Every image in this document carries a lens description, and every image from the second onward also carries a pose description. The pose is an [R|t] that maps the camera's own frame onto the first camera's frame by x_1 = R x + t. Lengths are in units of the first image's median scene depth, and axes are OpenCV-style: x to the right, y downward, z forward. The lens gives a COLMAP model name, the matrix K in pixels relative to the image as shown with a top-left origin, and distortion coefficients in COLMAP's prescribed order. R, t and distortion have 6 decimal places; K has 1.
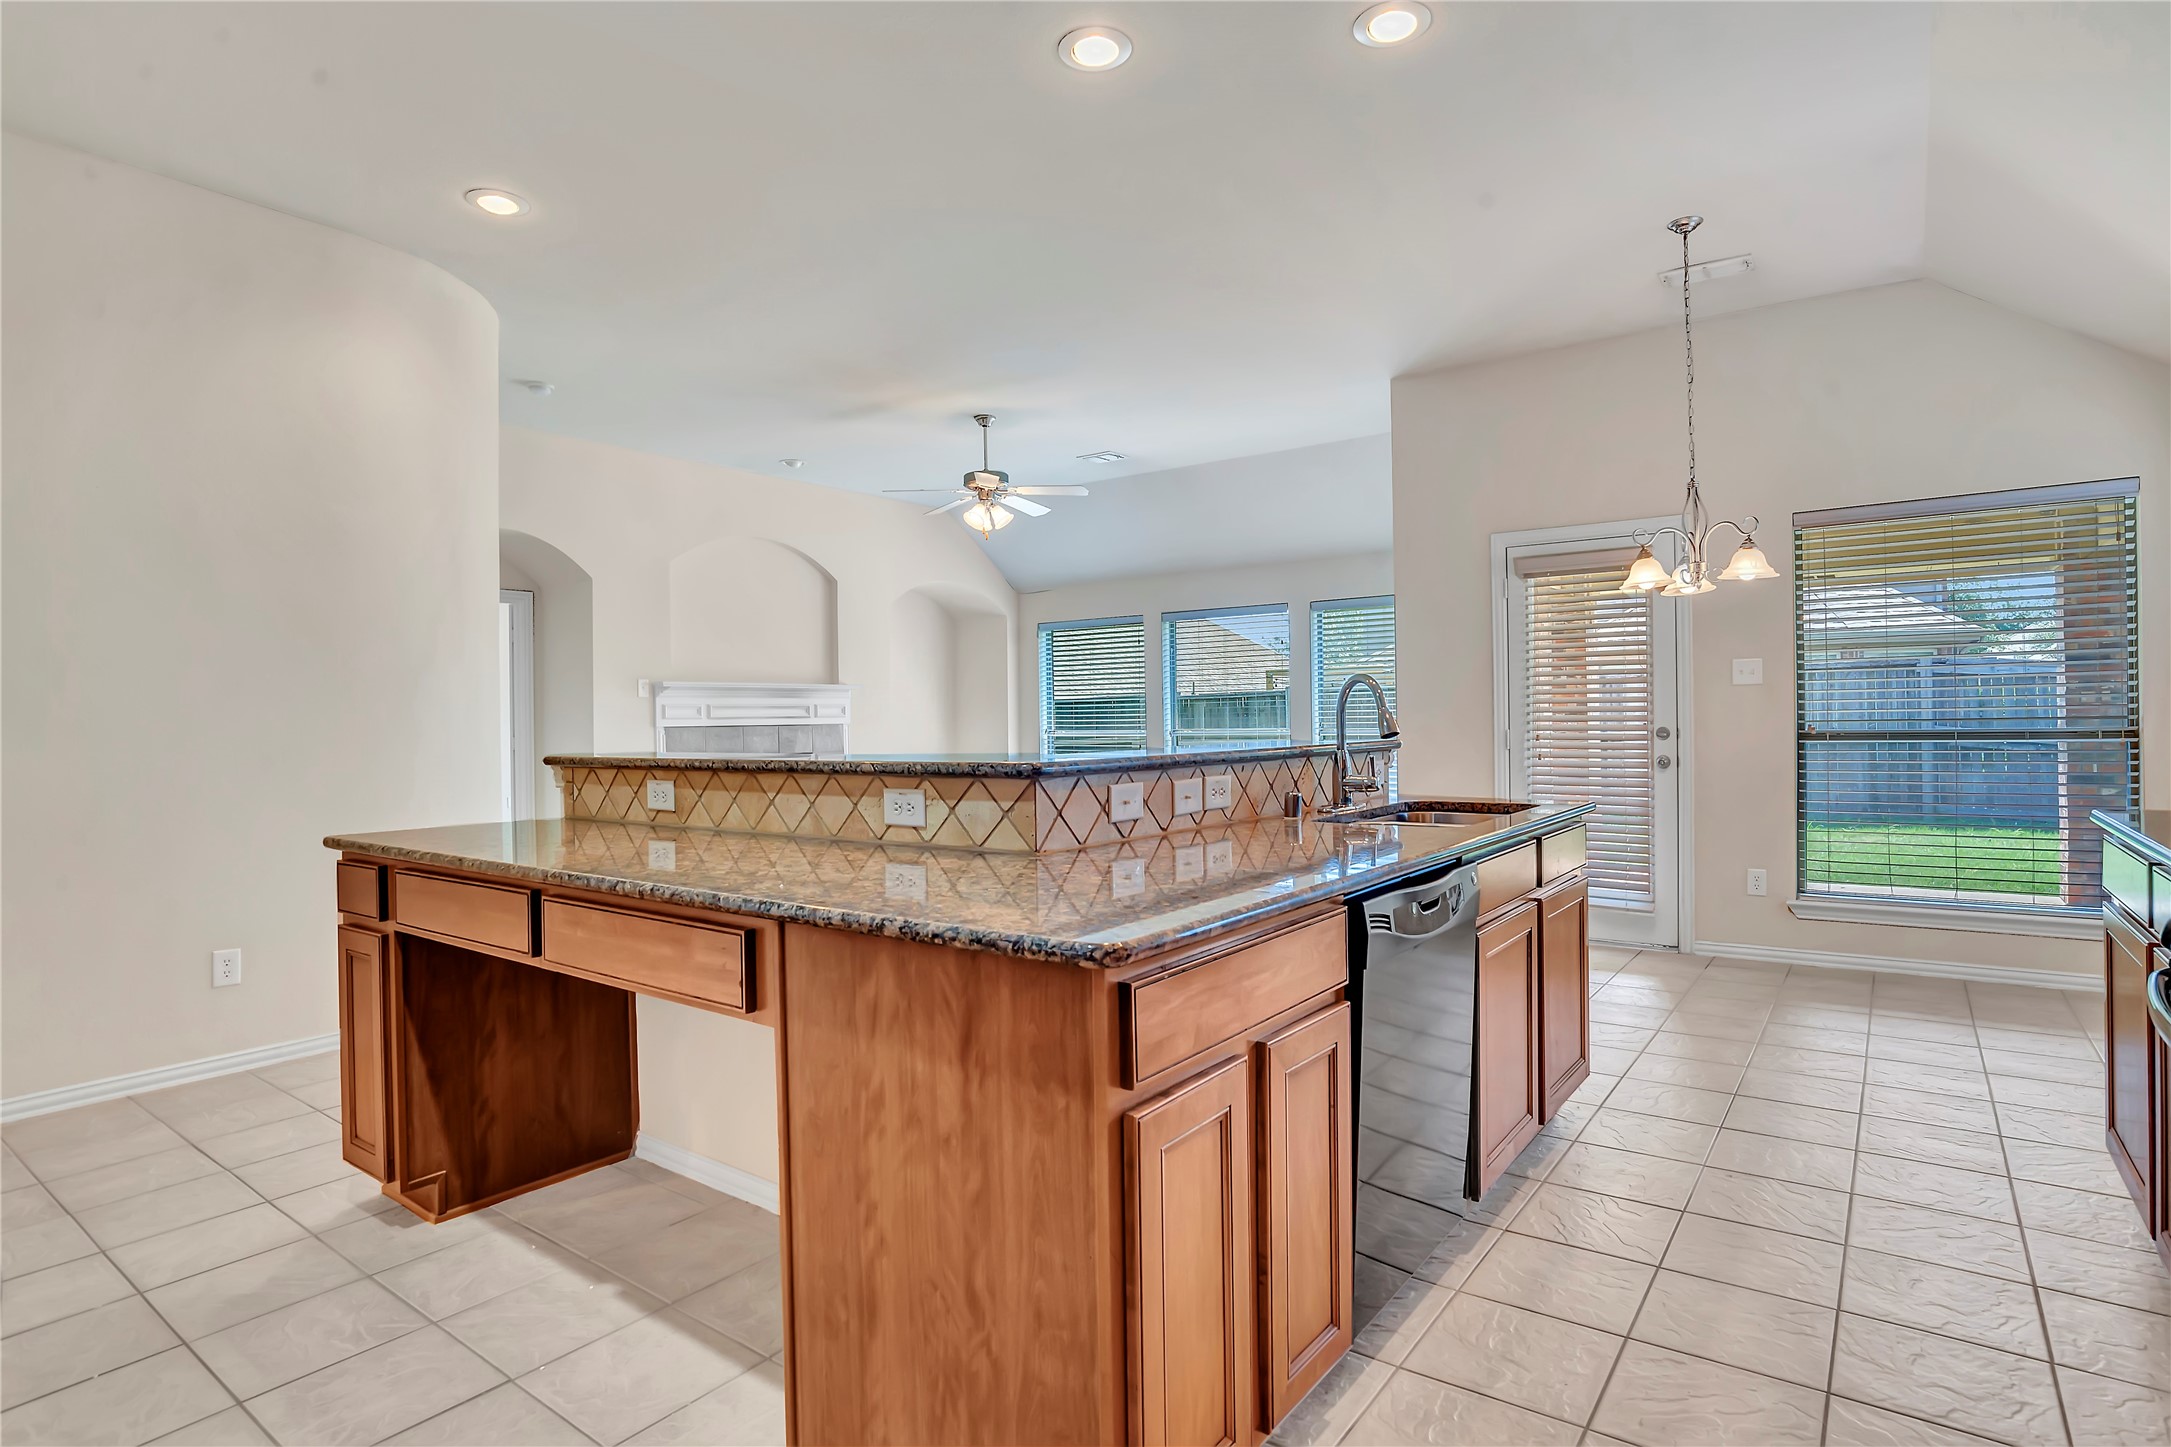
lens RADIAL K [[1113.6, 0, 1098.3], [0, 1113.6, 719.9], [0, 0, 1]] dist [-0.051709, 0.017210]
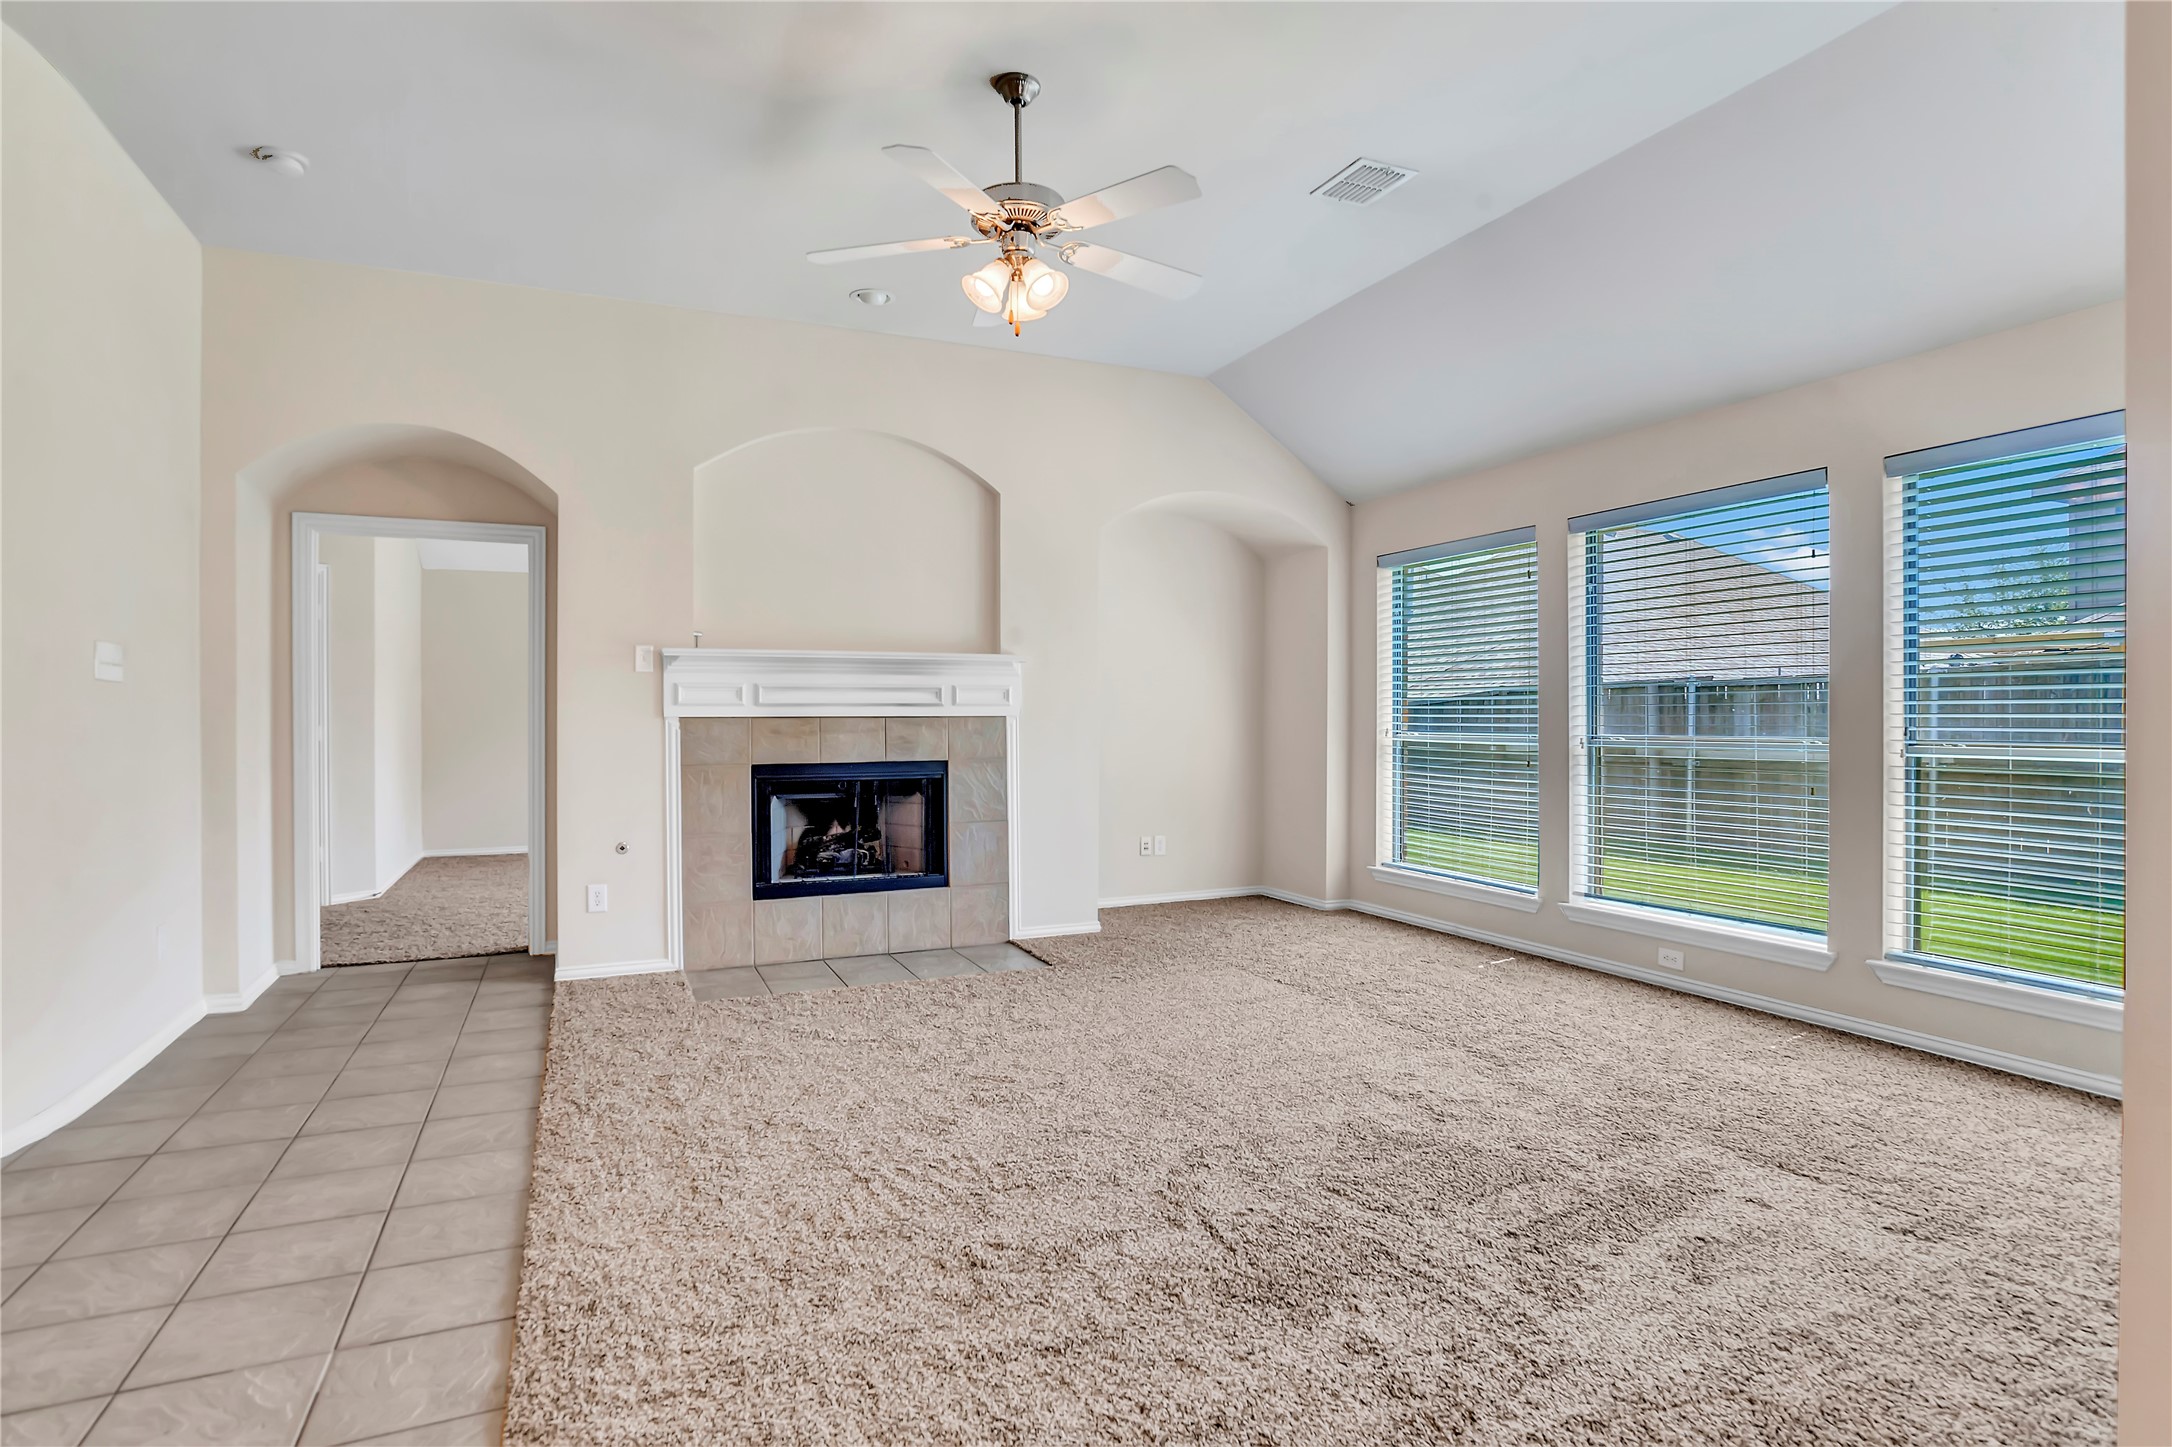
lens RADIAL K [[1114.1, 0, 1080.2], [0, 1114.1, 737.9], [0, 0, 1]] dist [-0.051709, 0.017210]
pose [[0.871612, 0.023928, -0.489612, 0.145352], [-0.012205, 0.999558, 0.027121, -0.001898], [0.490044, -0.017663, 0.871519, 0.539166]]
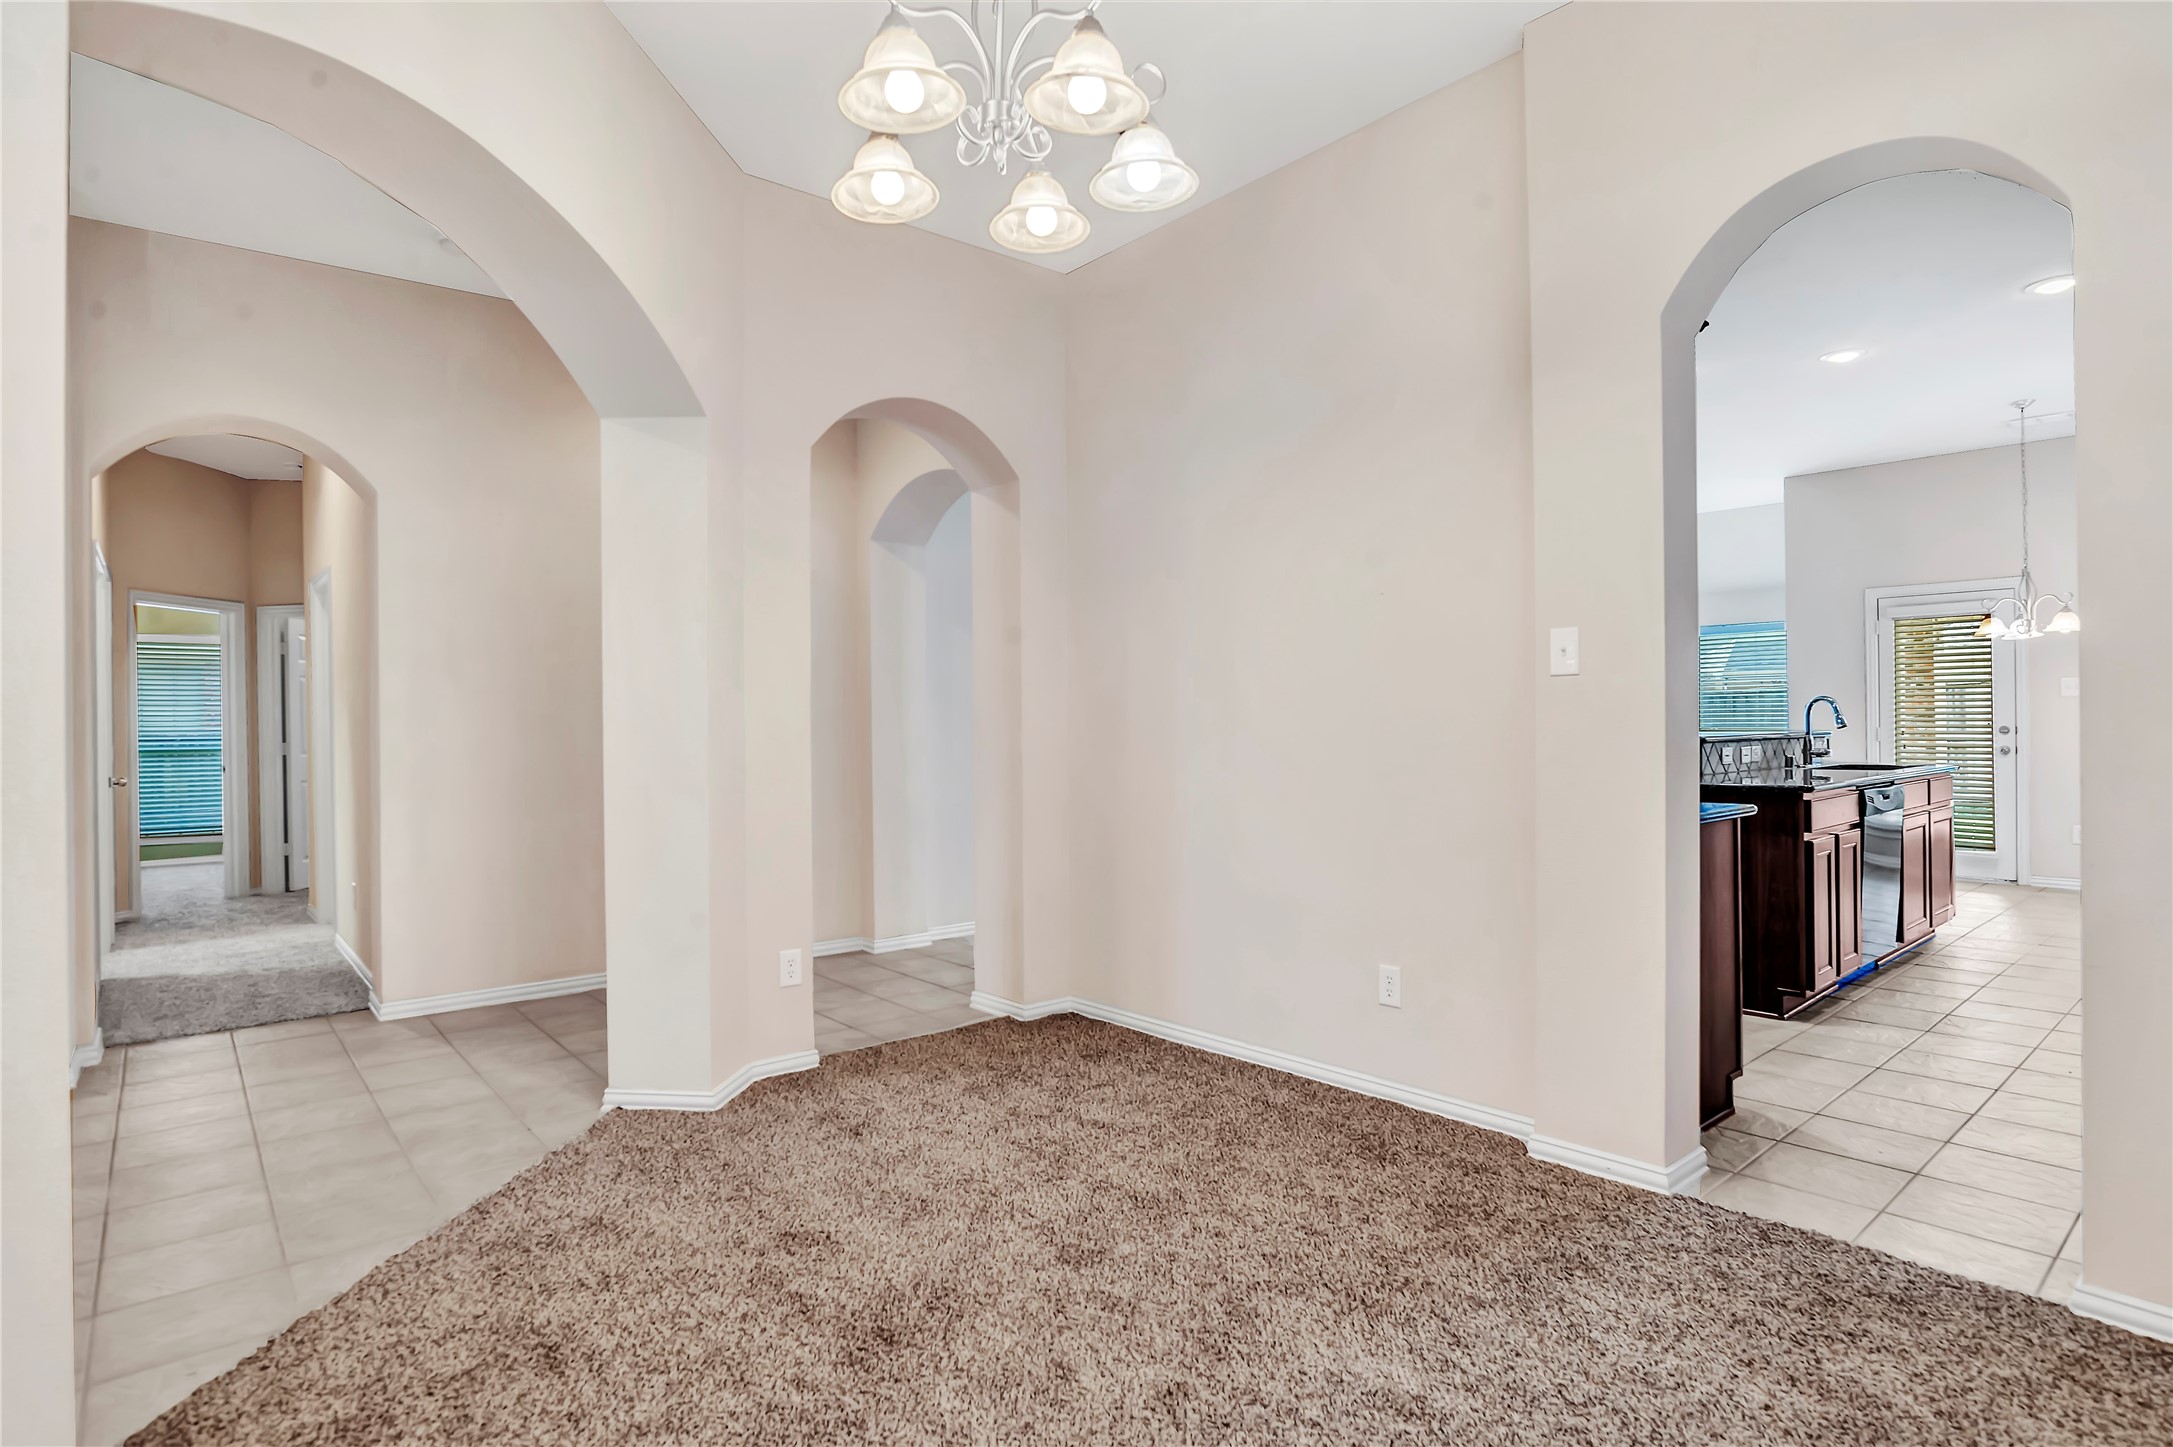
lens RADIAL K [[1114.6, 0, 1084.9], [0, 1114.6, 719.9], [0, 0, 1]] dist [-0.051709, 0.017210]
pose [[0.972888, 0.002202, -0.231268, -0.229712], [-0.002786, 0.999994, -0.002197, 0.003590], [0.231262, 0.002781, 0.972888, -0.458564]]
